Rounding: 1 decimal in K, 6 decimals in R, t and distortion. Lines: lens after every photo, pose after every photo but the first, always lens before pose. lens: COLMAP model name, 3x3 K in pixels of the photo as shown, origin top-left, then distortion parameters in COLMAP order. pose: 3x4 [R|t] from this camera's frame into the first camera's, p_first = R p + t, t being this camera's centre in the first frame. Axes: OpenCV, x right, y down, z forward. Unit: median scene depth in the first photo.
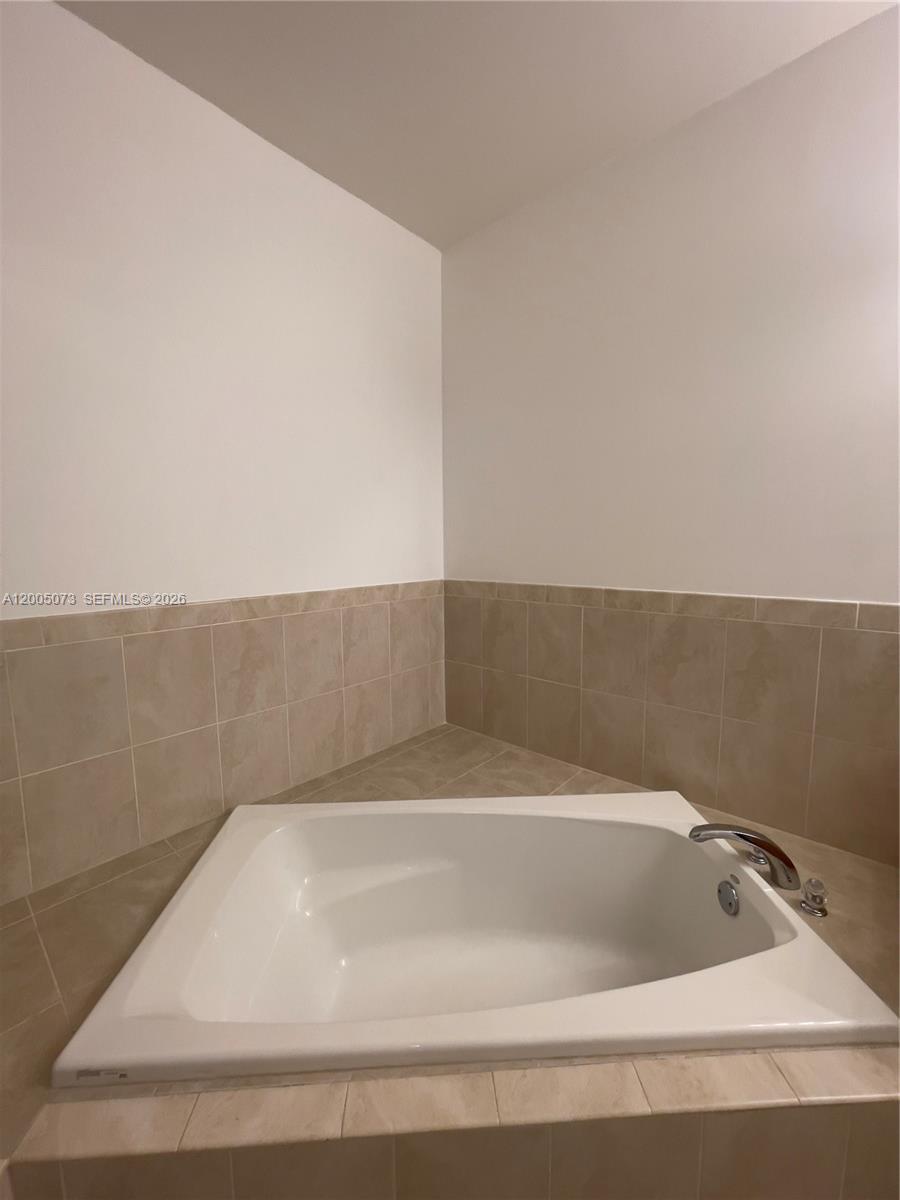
lens RADIAL K [[490.1, 0, 449.3], [0, 490.1, 595.5], [0, 0, 1]] dist [-0.001468, -0.001034]
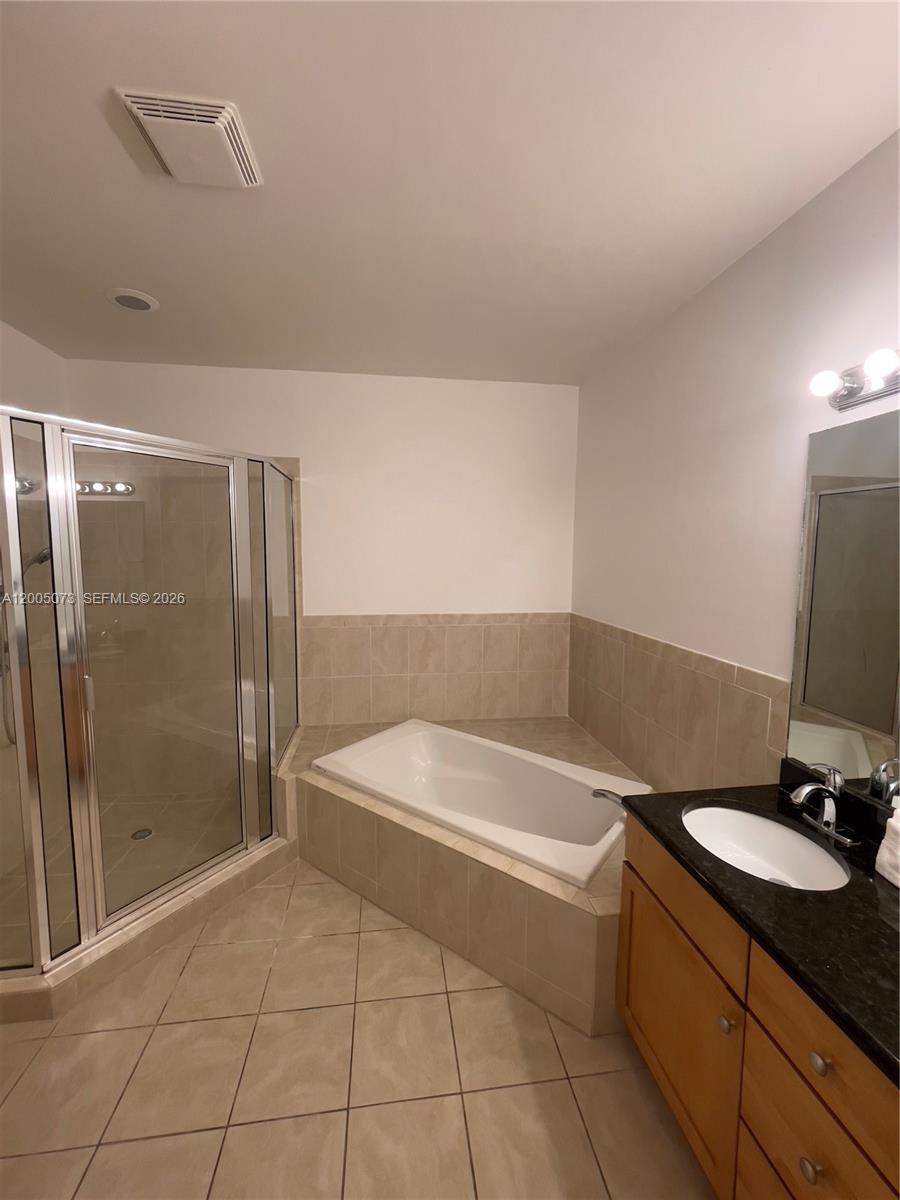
lens RADIAL K [[490.1, 0, 450.4], [0, 490.1, 599.5], [0, 0, 1]] dist [-0.001468, -0.001034]
pose [[0.768754, 0.082043, -0.634260, 0.769678], [-0.087576, 0.995900, 0.022675, -0.090891], [0.633520, 0.038115, 0.772787, -0.387548]]
